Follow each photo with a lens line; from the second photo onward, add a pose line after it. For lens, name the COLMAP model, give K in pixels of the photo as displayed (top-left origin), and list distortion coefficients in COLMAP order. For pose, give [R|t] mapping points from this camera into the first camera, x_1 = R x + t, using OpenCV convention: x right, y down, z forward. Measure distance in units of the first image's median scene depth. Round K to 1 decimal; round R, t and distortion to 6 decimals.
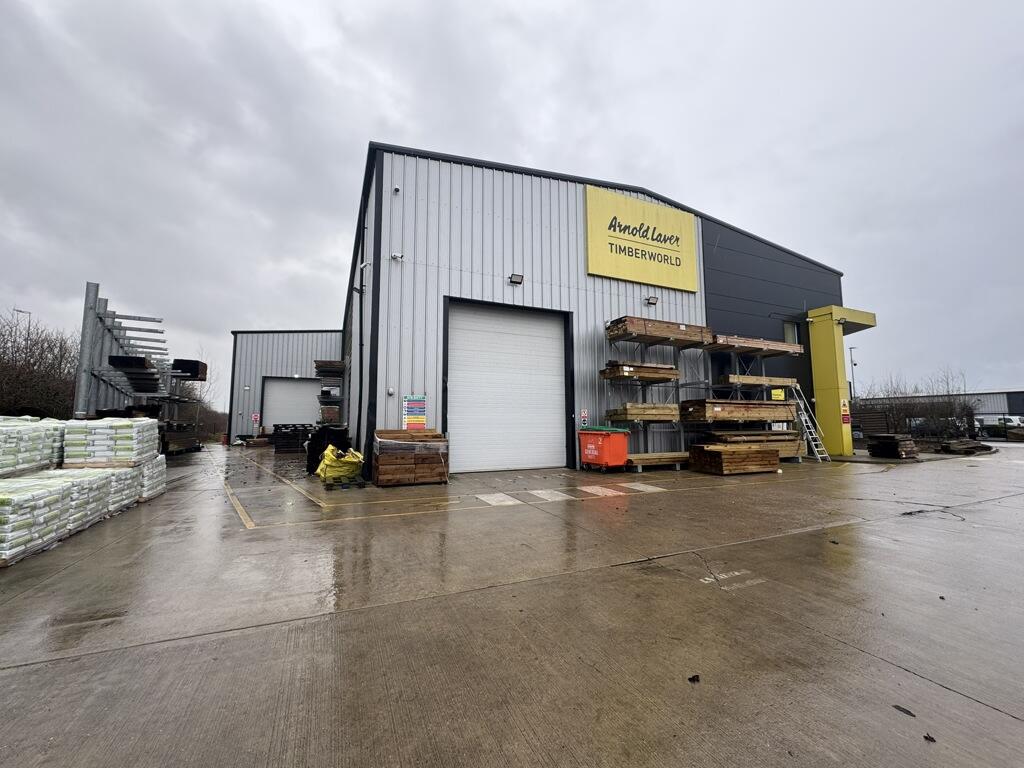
lens RADIAL K [[405.0, 0, 511.4], [0, 405.0, 382.7], [0, 0, 1]] dist [-0.001371, 0.000435]
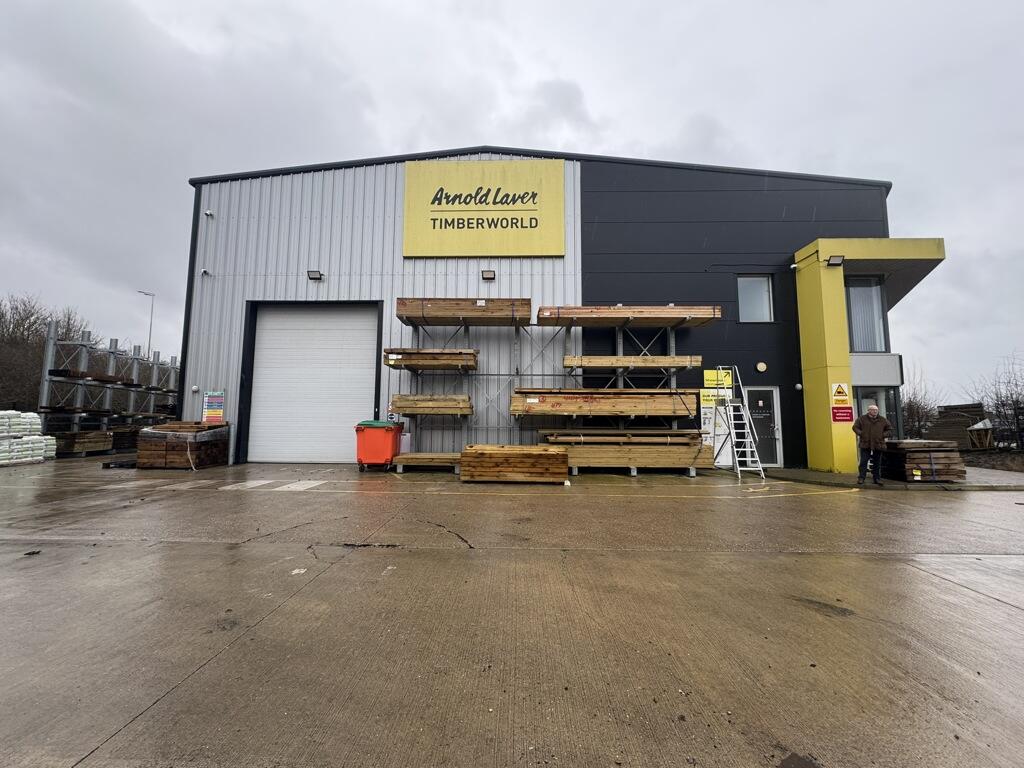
lens RADIAL K [[405.0, 0, 509.5], [0, 405.0, 382.9], [0, 0, 1]] dist [-0.001371, 0.000435]
pose [[0.902921, -0.034370, -0.428430, 0.753394], [0.034089, 0.999384, -0.008331, 0.033557], [0.428453, -0.007083, 0.903537, 0.248842]]
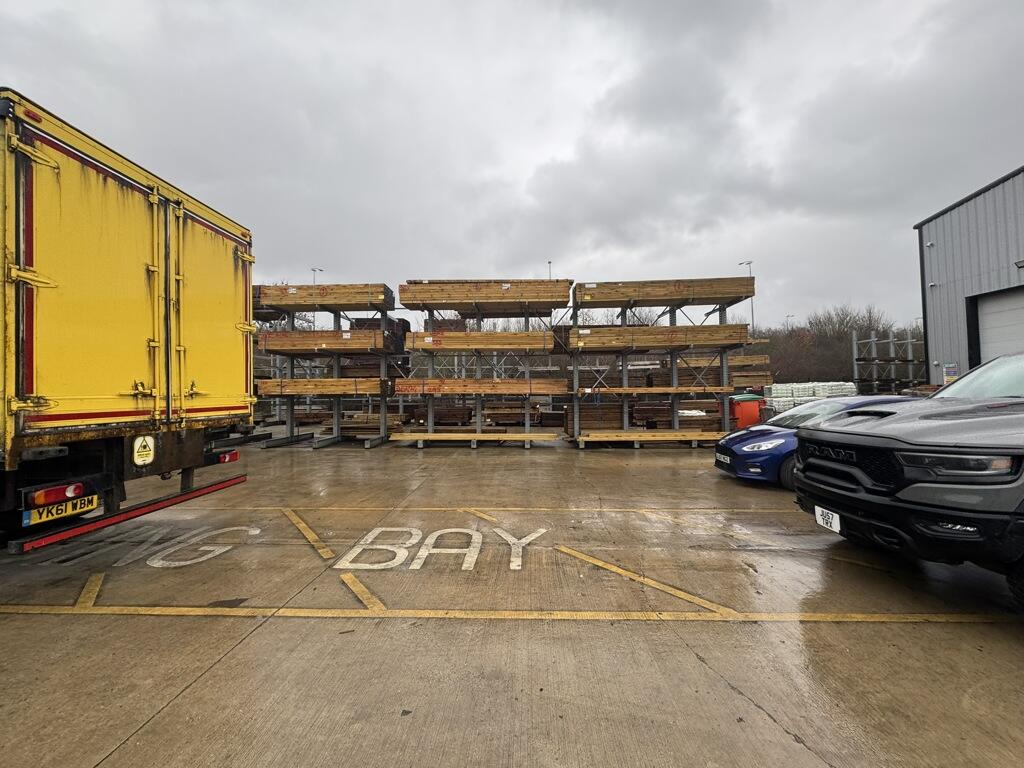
lens RADIAL K [[405.0, 0, 504.2], [0, 405.0, 385.4], [0, 0, 1]] dist [-0.001371, 0.000435]
pose [[-0.453055, -0.006410, -0.891459, 1.590180], [0.115289, 0.991156, -0.065719, 0.011296], [0.883996, -0.132550, -0.448309, 0.078427]]
